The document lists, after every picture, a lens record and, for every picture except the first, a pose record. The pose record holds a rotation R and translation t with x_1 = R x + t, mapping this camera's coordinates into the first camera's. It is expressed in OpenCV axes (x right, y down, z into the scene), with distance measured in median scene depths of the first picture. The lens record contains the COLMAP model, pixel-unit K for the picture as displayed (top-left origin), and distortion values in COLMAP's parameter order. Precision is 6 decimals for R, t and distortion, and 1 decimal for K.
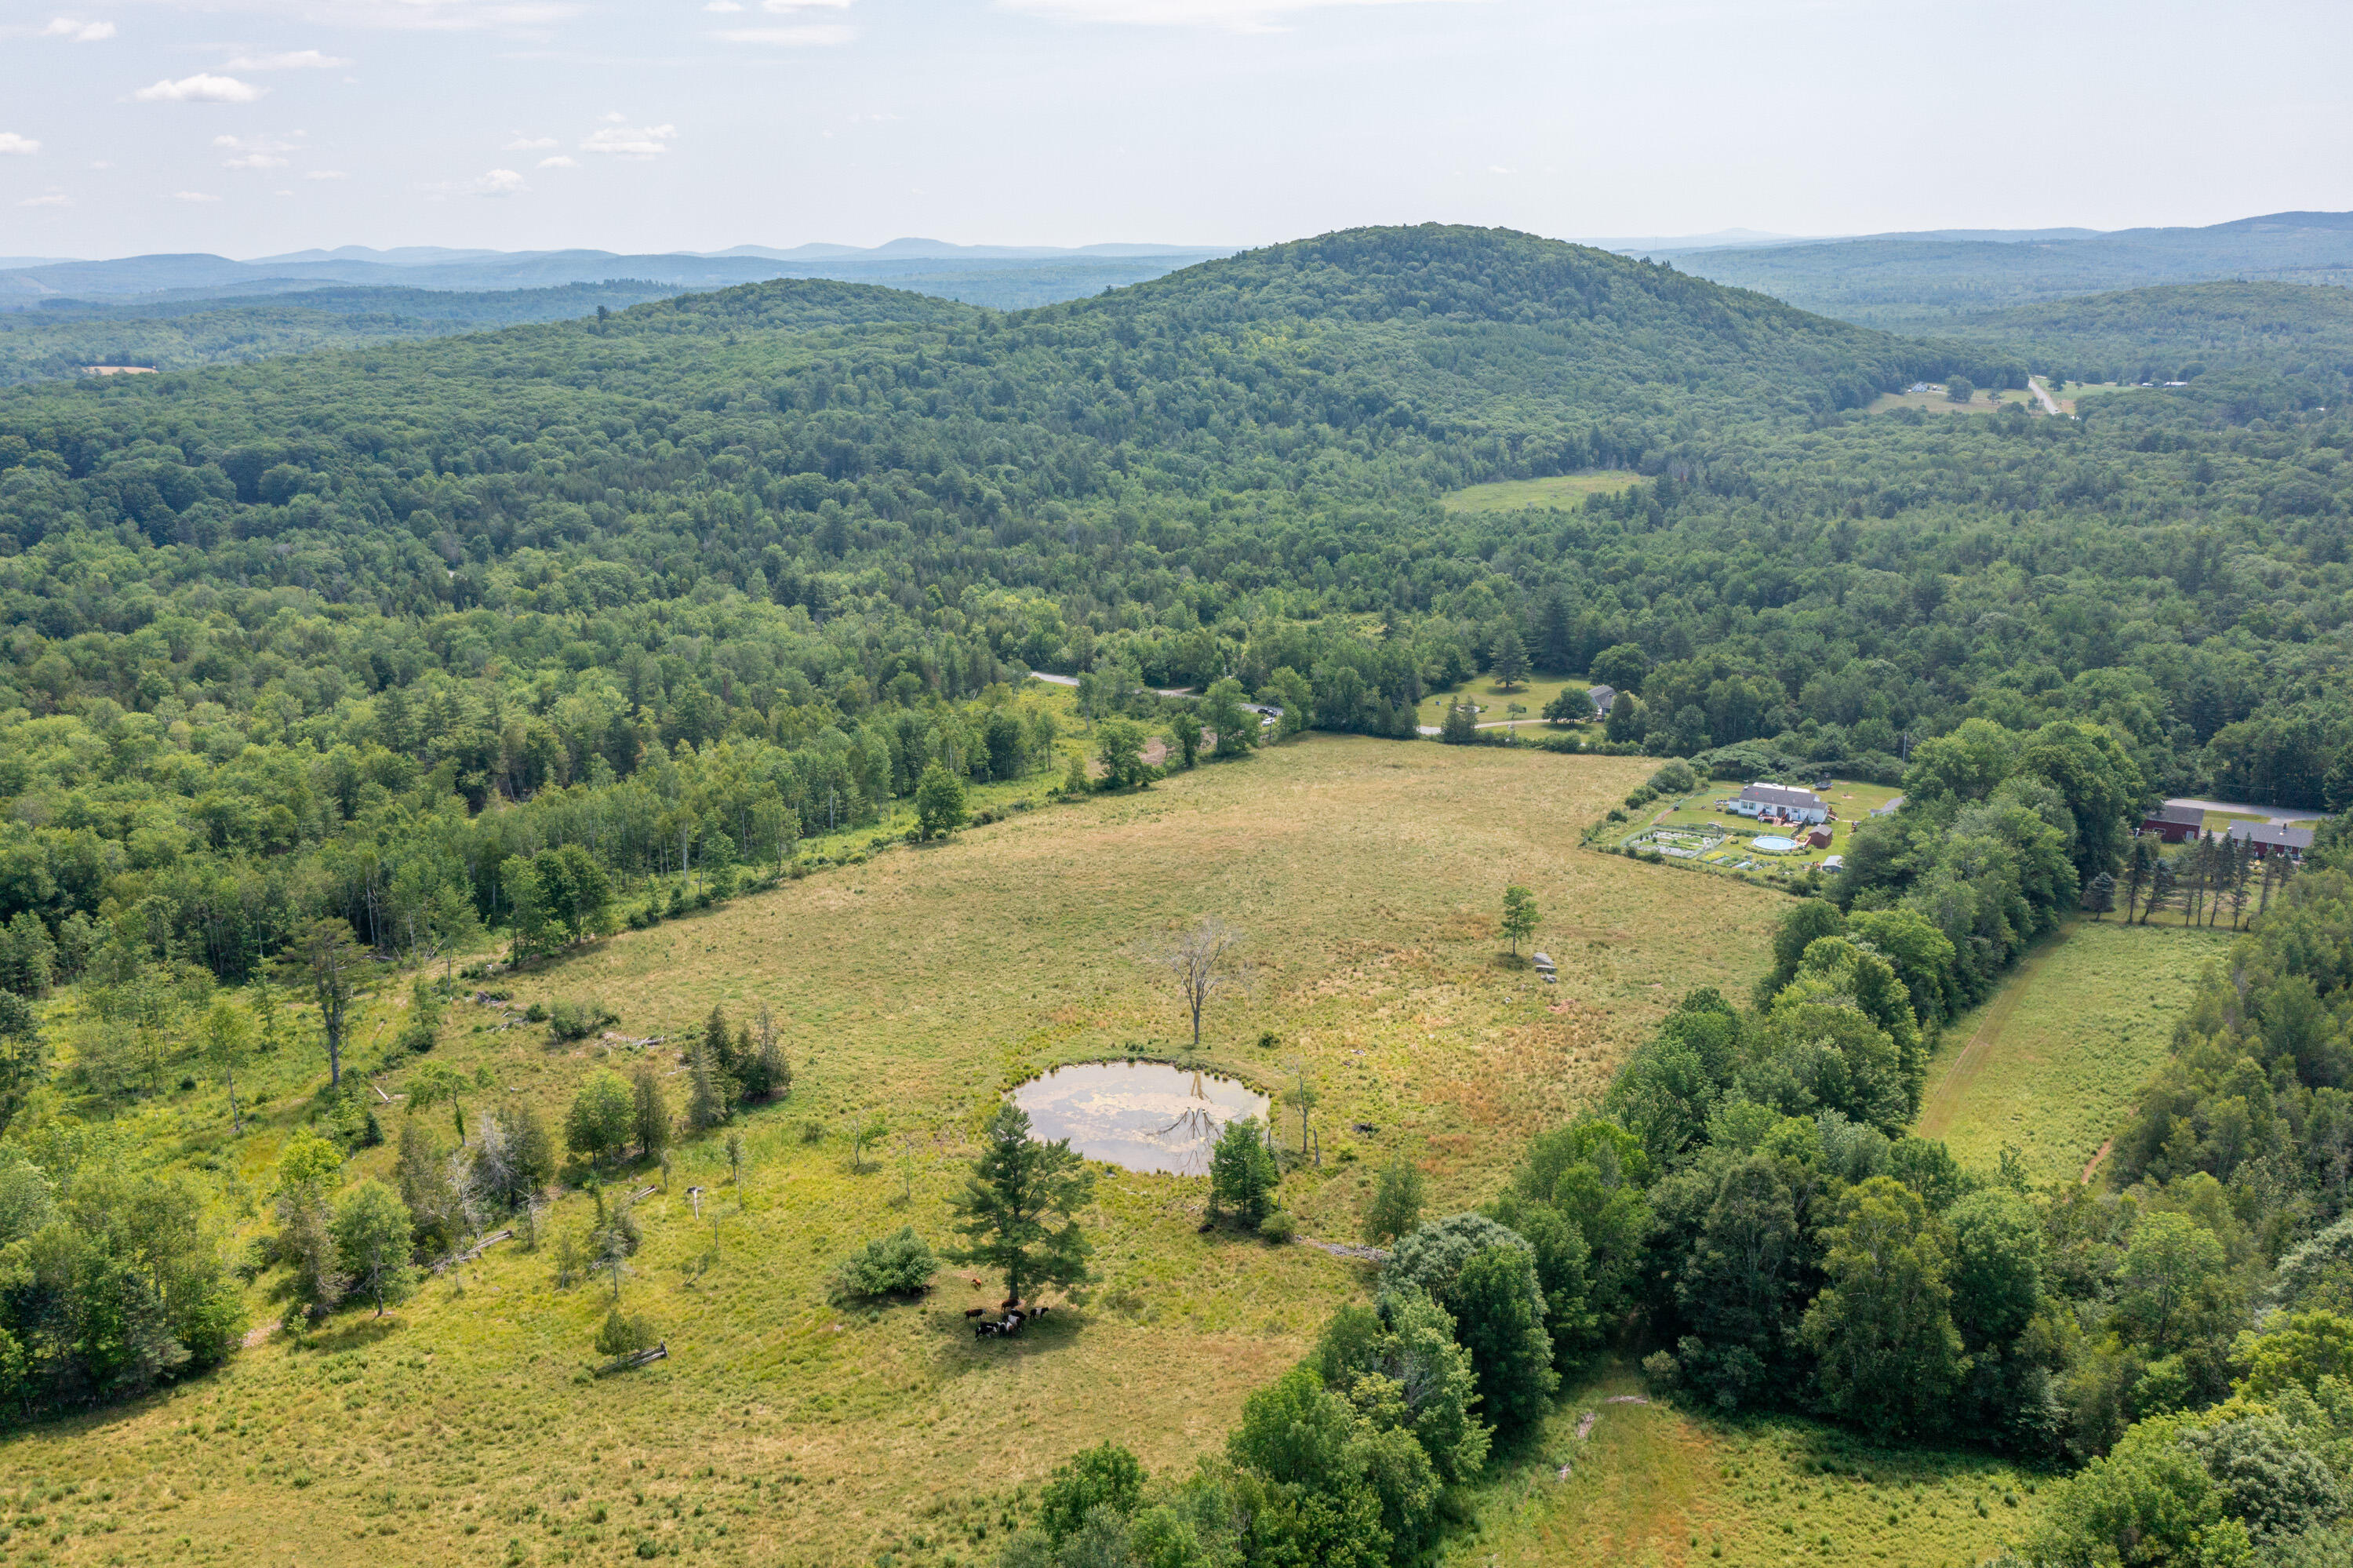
lens RADIAL K [[1870.6, 0, 1179.7], [0, 1870.6, 775.8], [0, 0, 1]] dist [-0.014482, 0.007671]
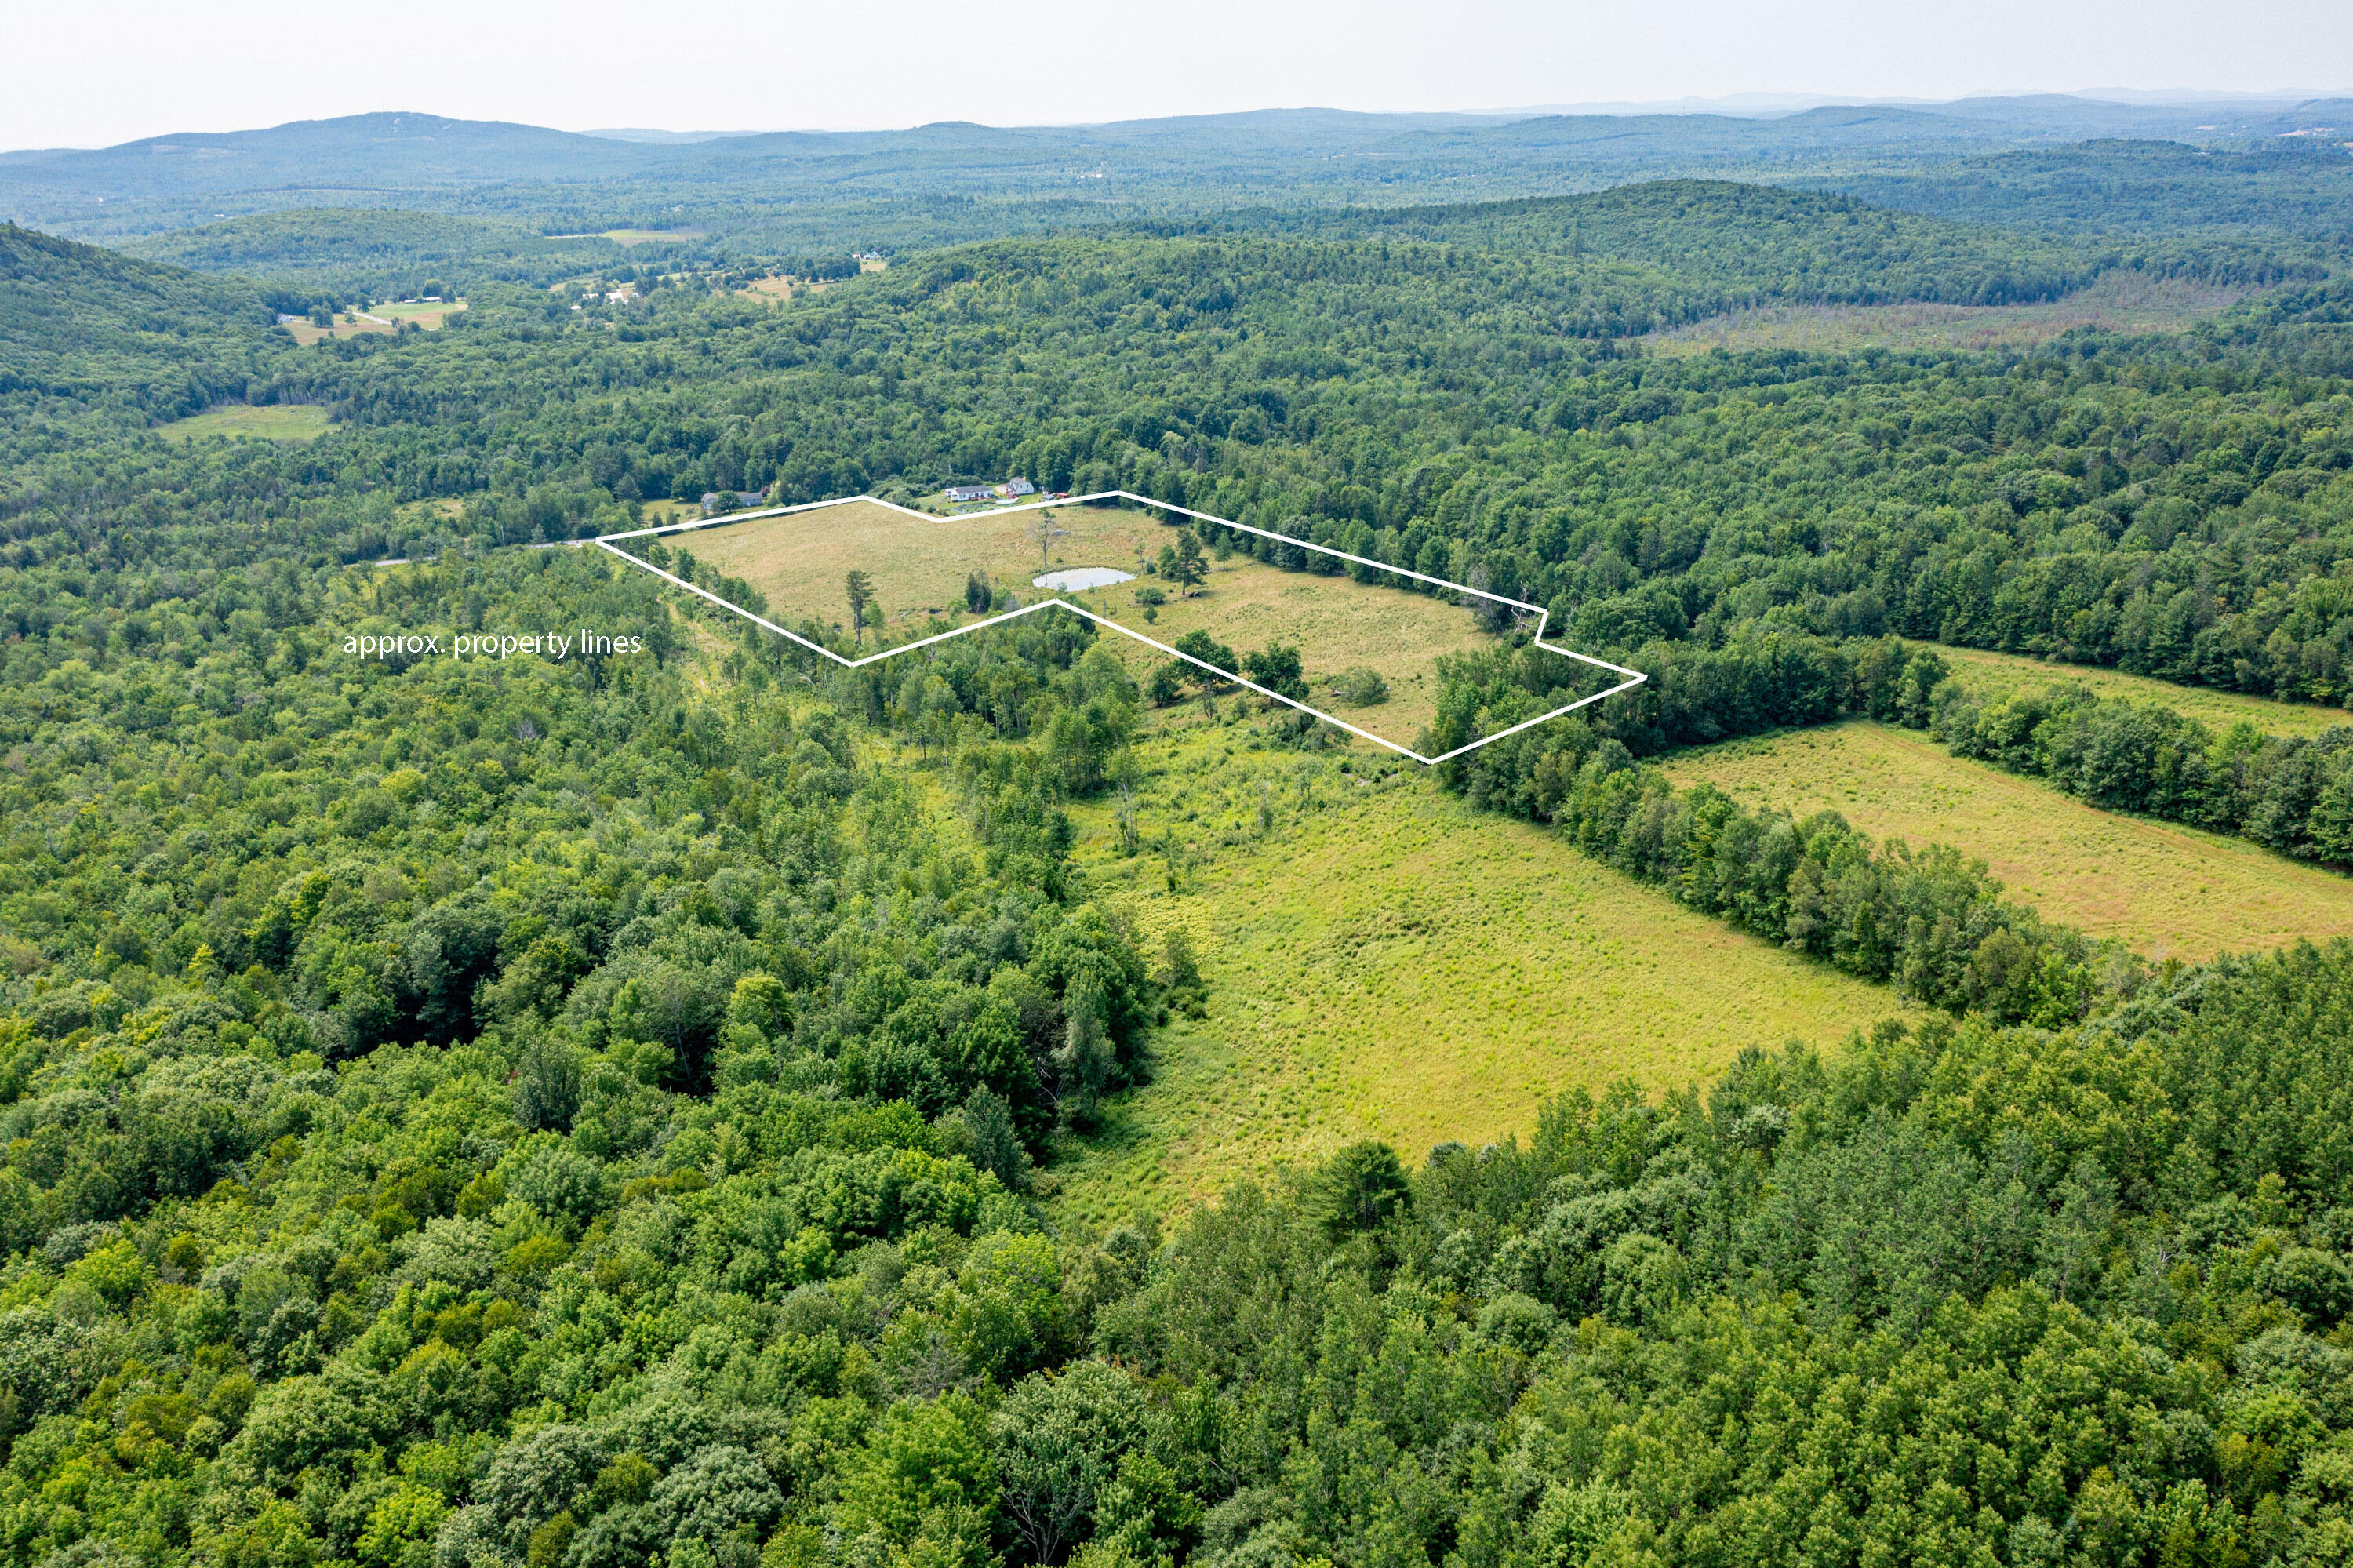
lens RADIAL K [[1870.6, 0, 1179.7], [0, 1870.6, 775.8], [0, 0, 1]] dist [-0.014482, 0.007671]
pose [[0.520753, -0.281060, 0.806115, -0.449615], [0.247228, 0.953440, 0.172717, 0.004249], [-0.817126, 0.109351, 0.565993, -0.124941]]
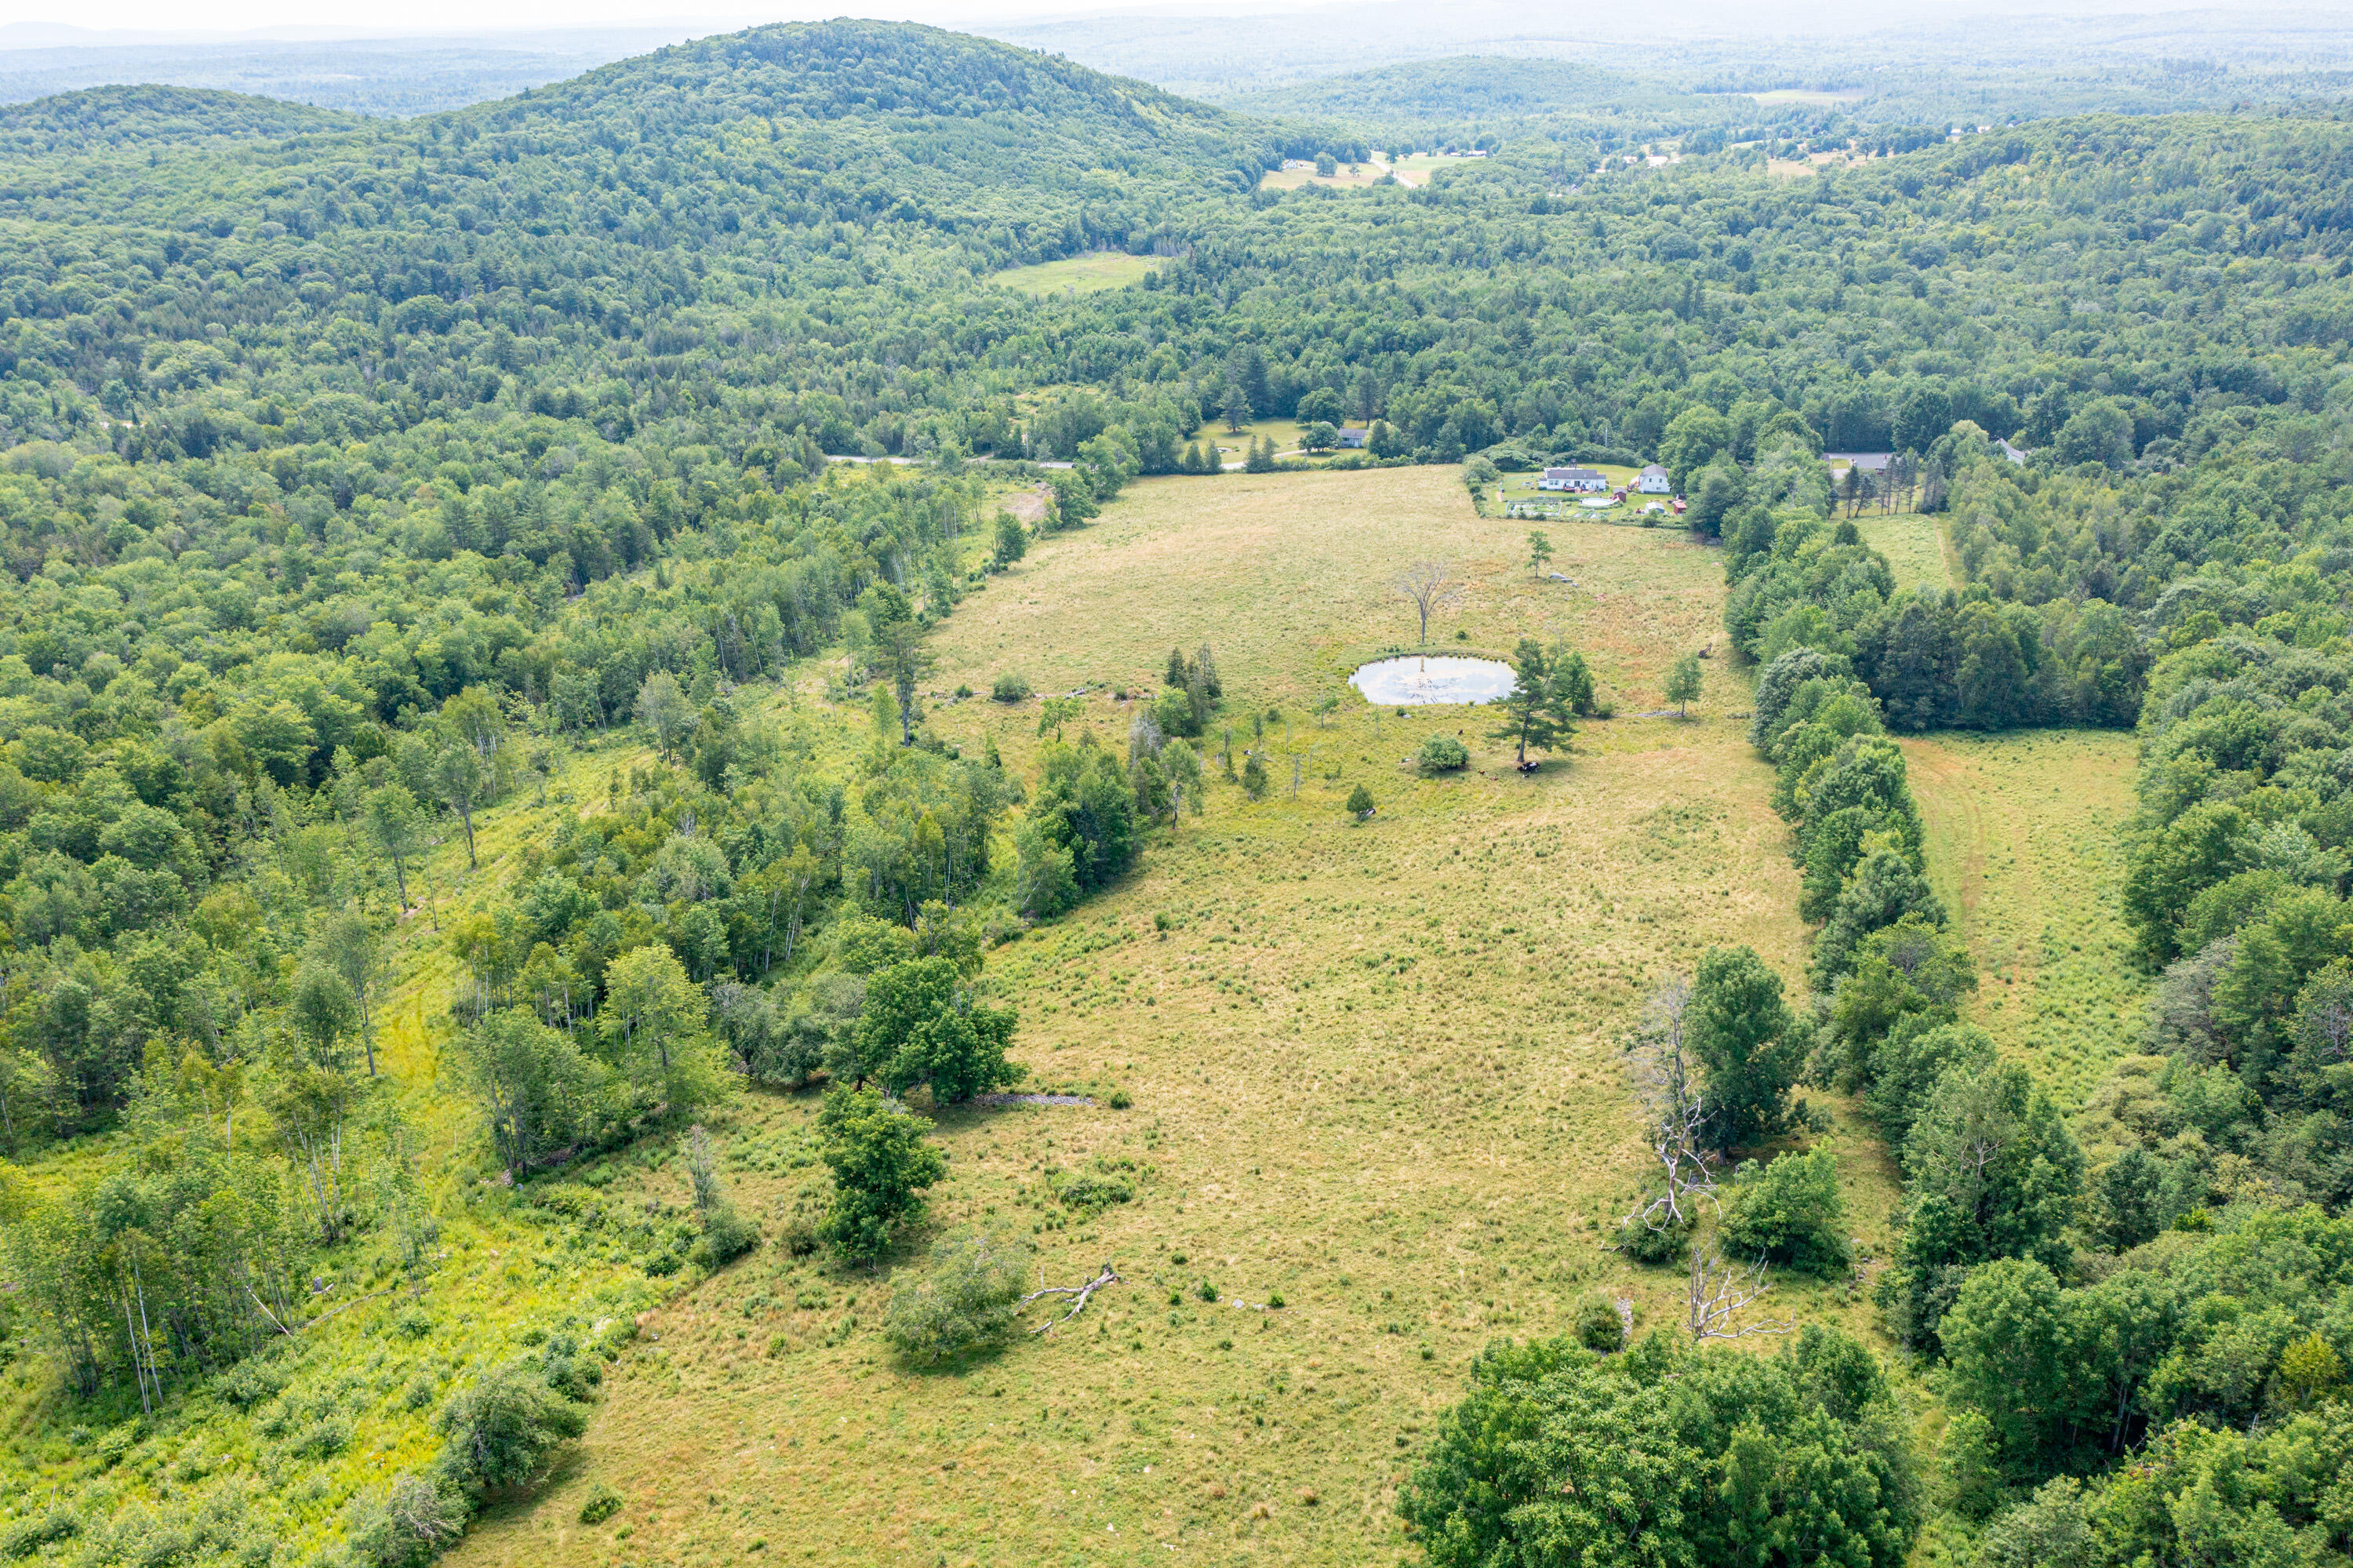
lens RADIAL K [[1870.6, 0, 1179.7], [0, 1870.6, 775.8], [0, 0, 1]] dist [-0.014482, 0.007671]
pose [[0.924509, -0.149160, 0.350763, -0.159360], [0.110546, 0.985625, 0.127765, 0.007283], [-0.364778, -0.079345, 0.927708, -0.076246]]
